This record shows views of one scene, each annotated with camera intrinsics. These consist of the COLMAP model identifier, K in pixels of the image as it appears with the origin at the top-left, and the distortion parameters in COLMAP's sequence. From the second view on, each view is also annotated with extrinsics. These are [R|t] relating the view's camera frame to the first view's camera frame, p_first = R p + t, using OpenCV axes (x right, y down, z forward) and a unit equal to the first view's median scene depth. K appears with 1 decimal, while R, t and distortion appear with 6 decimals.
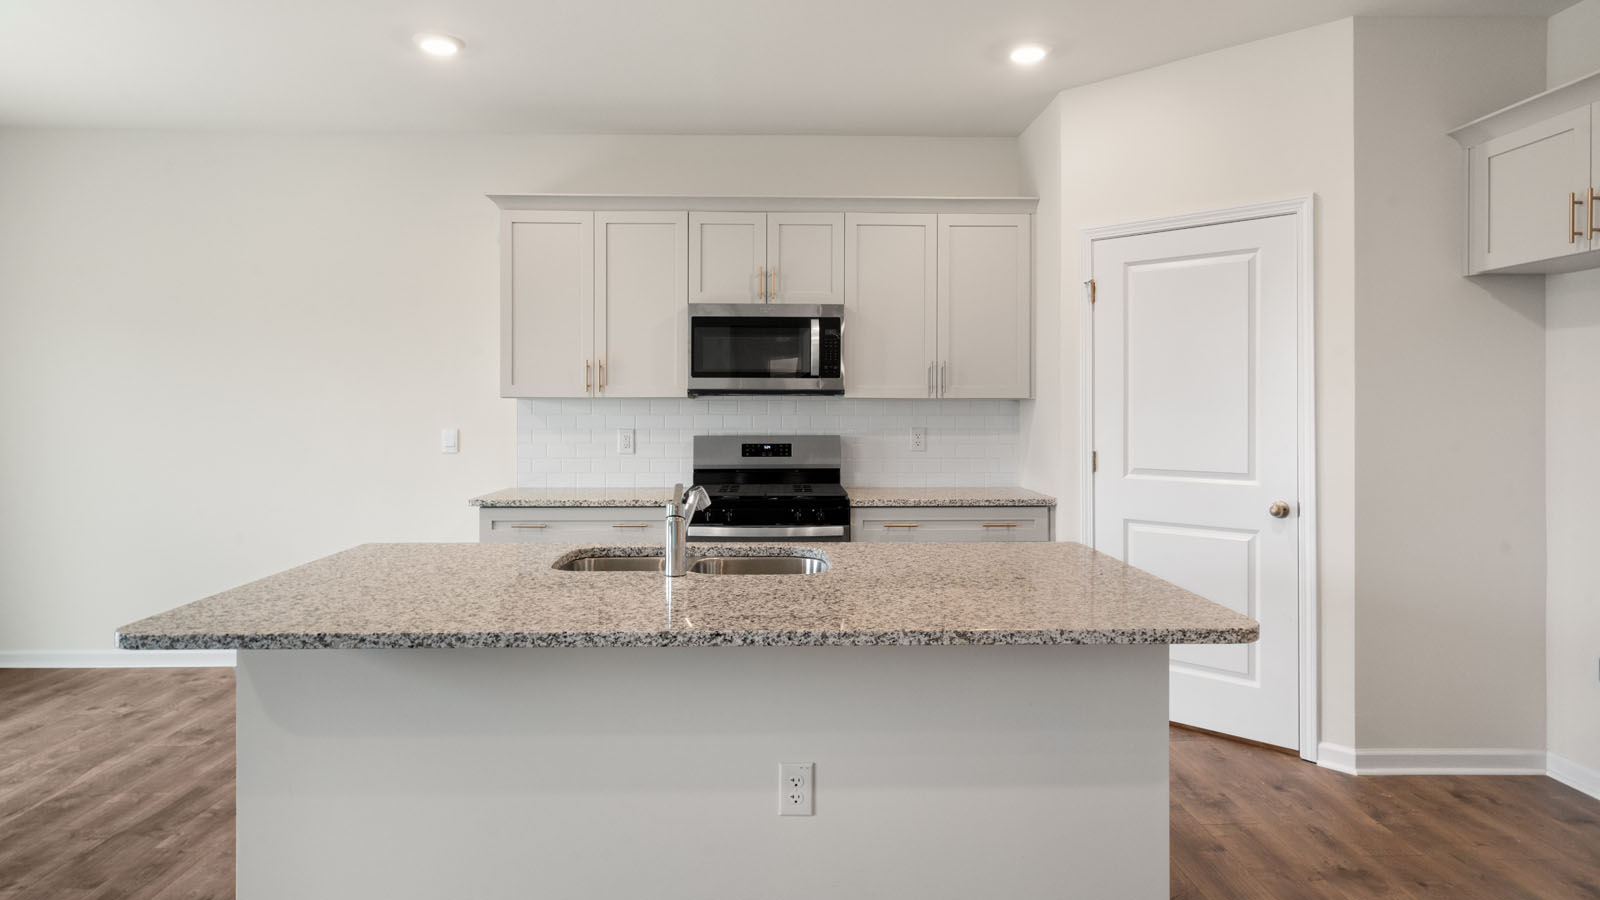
lens RADIAL K [[926.0, 0, 795.7], [0, 926.0, 410.1], [0, 0, 1]] dist [-0.001240, 0.011147]
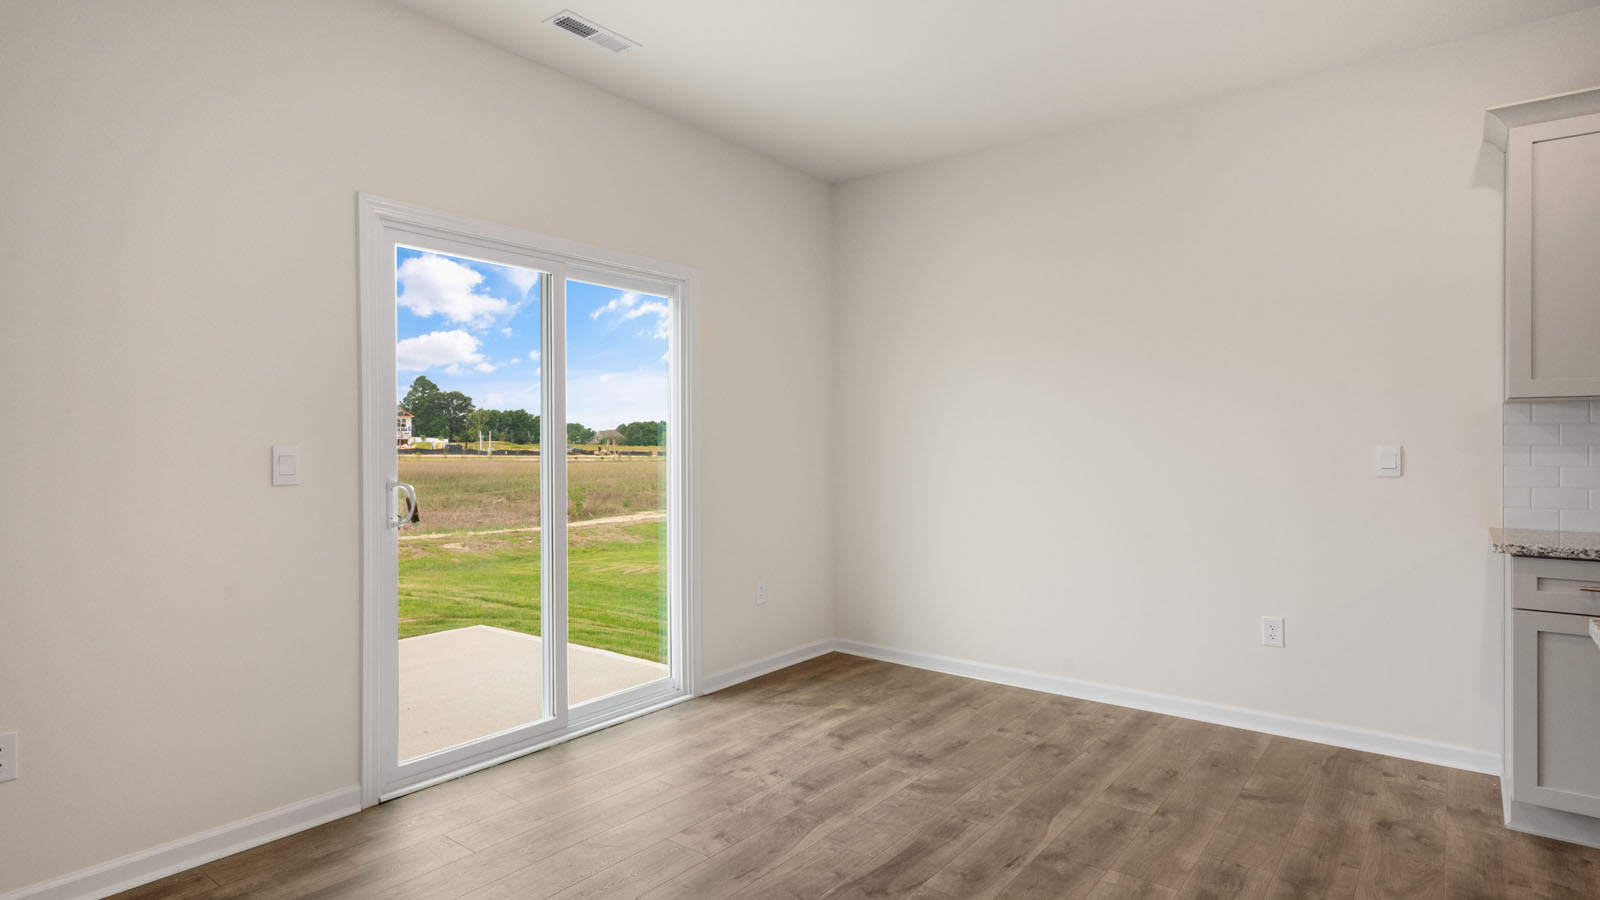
lens RADIAL K [[838.2, 0, 798.7], [0, 838.2, 449.7], [0, 0, 1]] dist [0.001188, 0.003104]
pose [[0.768080, 0.000673, -0.640354, -0.342719], [0.001743, 0.999994, 0.003141, 0.023613], [0.640352, -0.003529, 0.768074, 0.182962]]
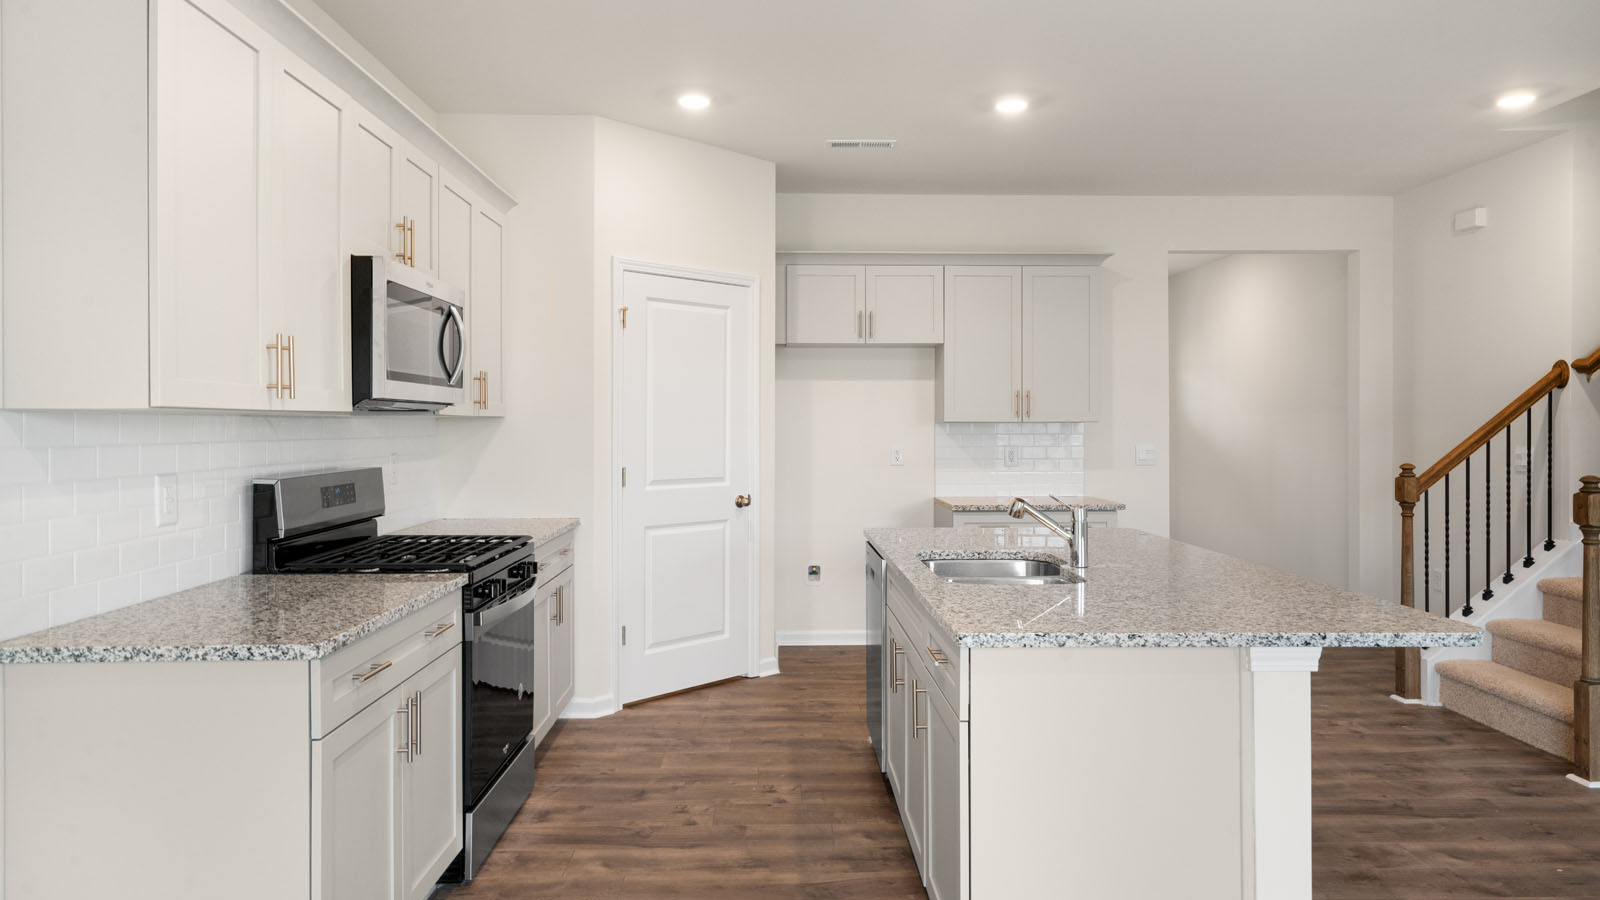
lens RADIAL K [[1022.3, 0, 805.0], [0, 1022.3, 420.8], [0, 0, 1]] dist [0.013164, 0.000904]
pose [[-0.000045, 0.002431, 0.999997, -0.818476], [0.001490, 0.999996, -0.002431, -0.006430], [-0.999999, 0.001489, -0.000049, 0.752202]]
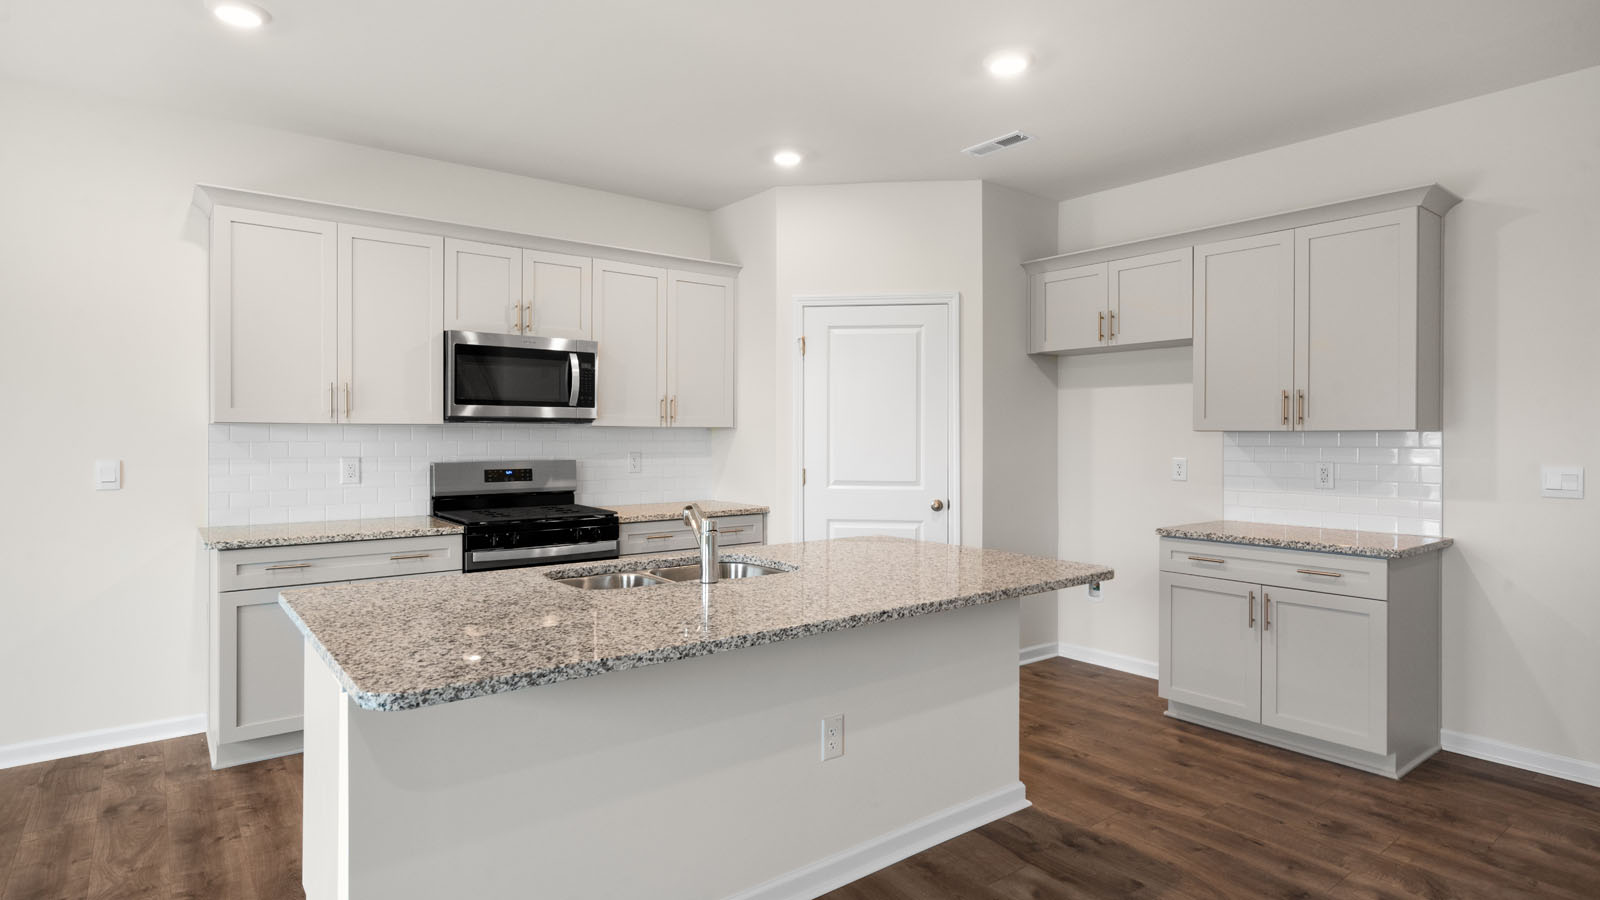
lens RADIAL K [[838.2, 0, 798.6], [0, 838.2, 436.7], [0, 0, 1]] dist [0.001188, 0.003104]
pose [[0.805170, 0.000356, 0.593044, -0.363581], [-0.001285, 0.999999, 0.001144, -0.001893], [-0.593042, -0.001683, 0.805169, 0.053494]]
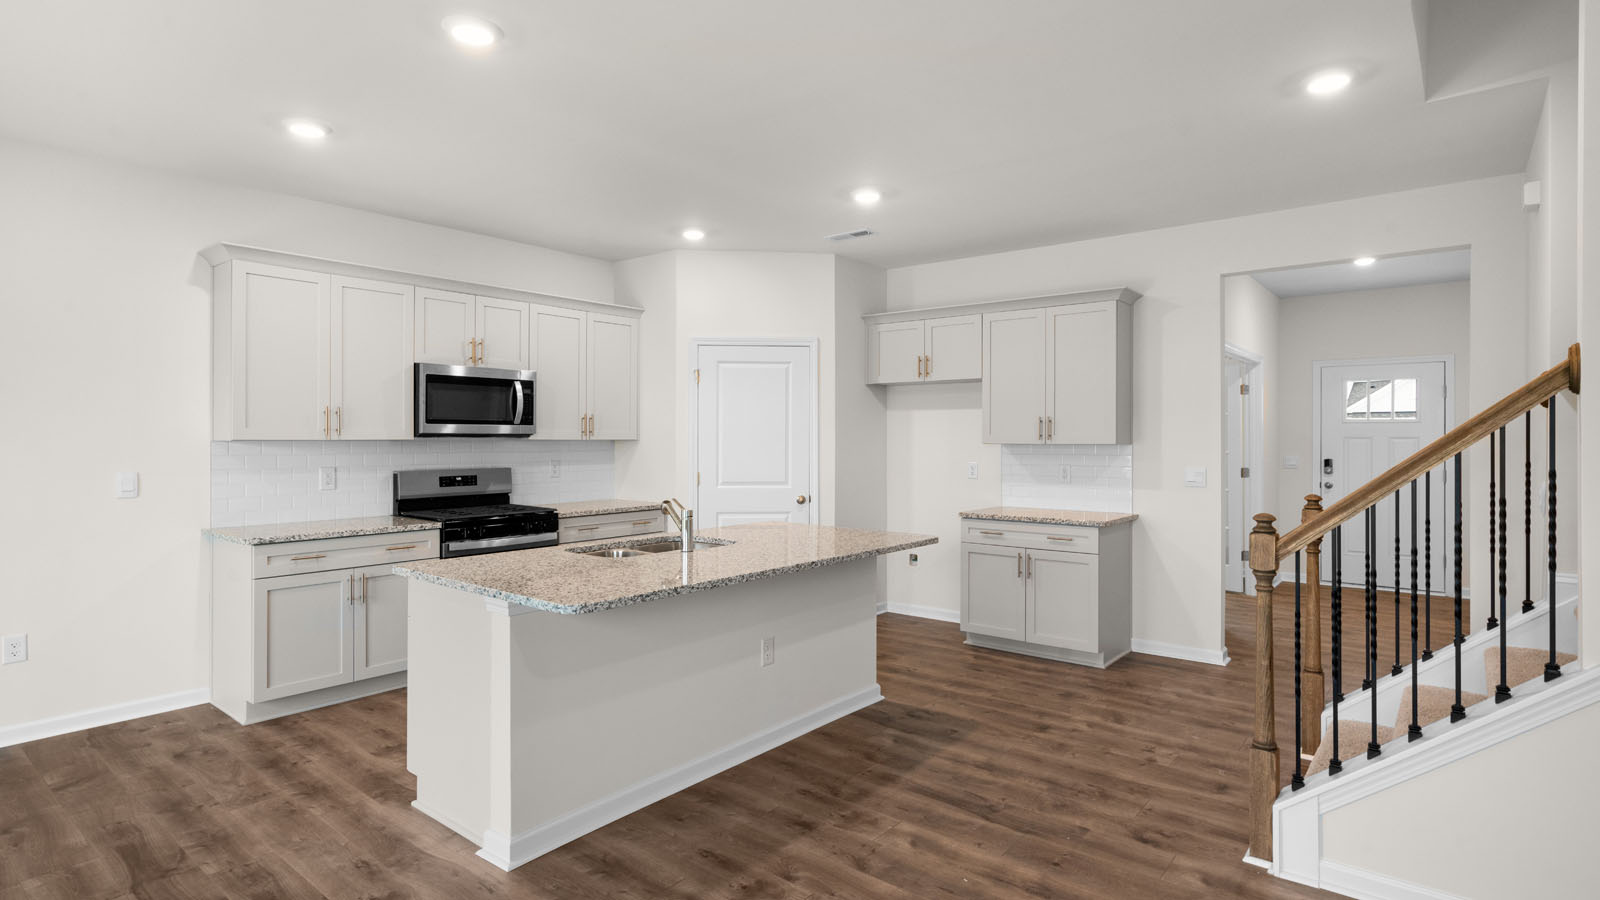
lens RADIAL K [[807.4, 0, 798.8], [0, 807.4, 436.4], [0, 0, 1]] dist [-0.000644, 0.003093]
pose [[0.650877, 0.001423, 0.759182, -0.624765], [-0.000604, 0.999999, -0.001356, -0.017887], [-0.759183, 0.000424, 0.650877, -0.071537]]
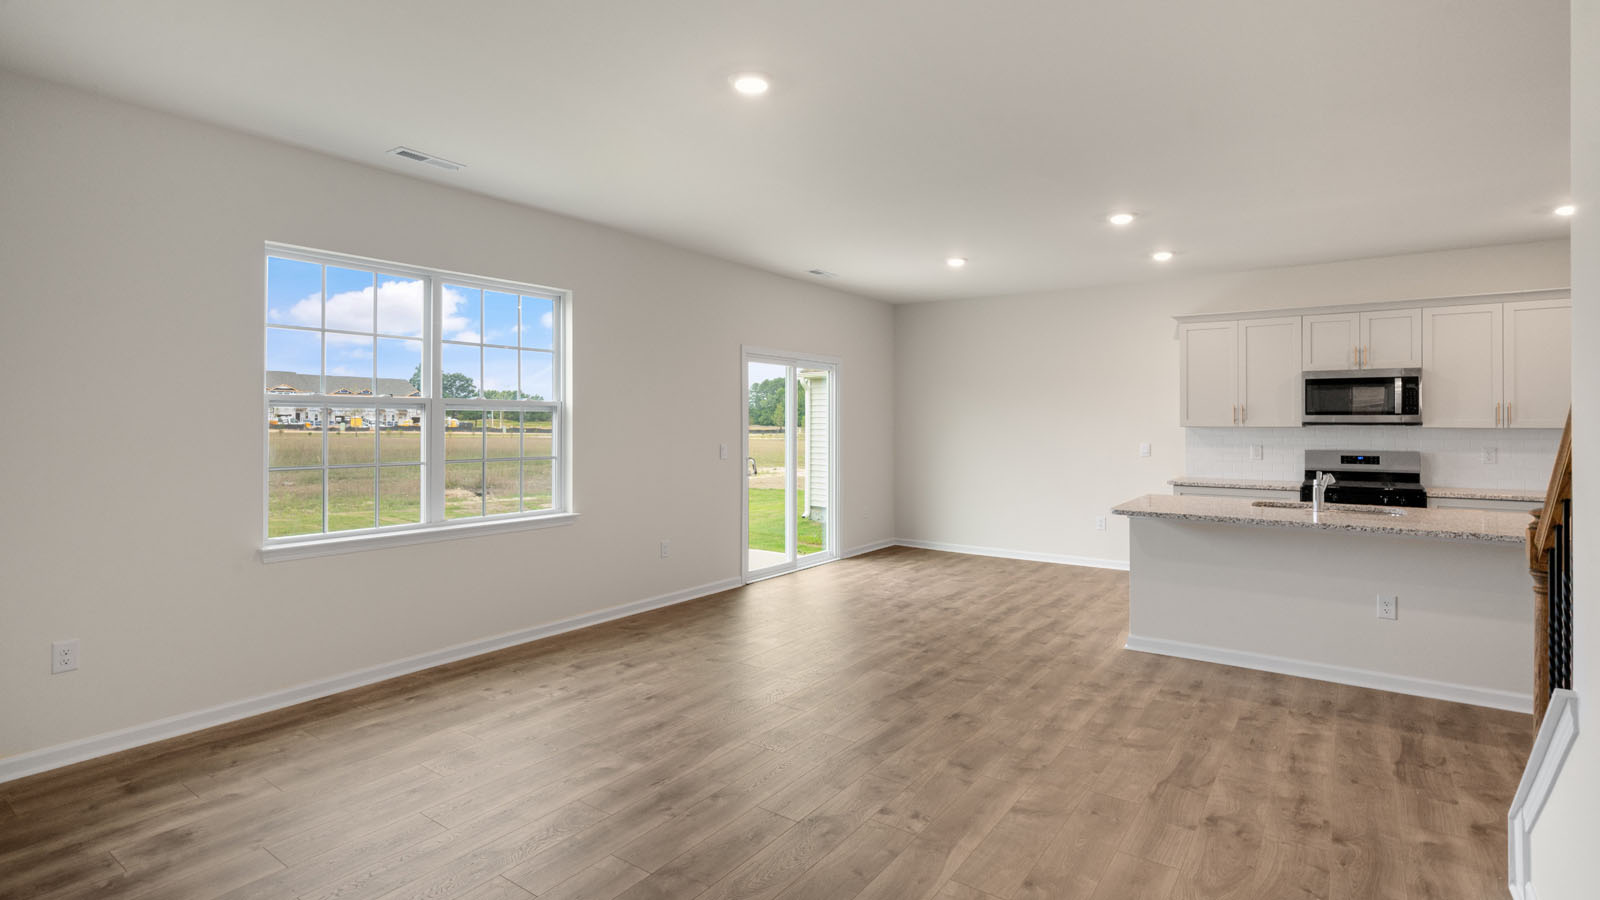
lens RADIAL K [[766.7, 0, 811.2], [0, 766.7, 416.3], [0, 0, 1]] dist [0.002040, 0.003057]
pose [[0.804909, -0.004194, -0.593384, -0.007871], [-0.002924, 0.999935, -0.011034, -0.015855], [0.593391, 0.010617, 0.804844, -0.681757]]
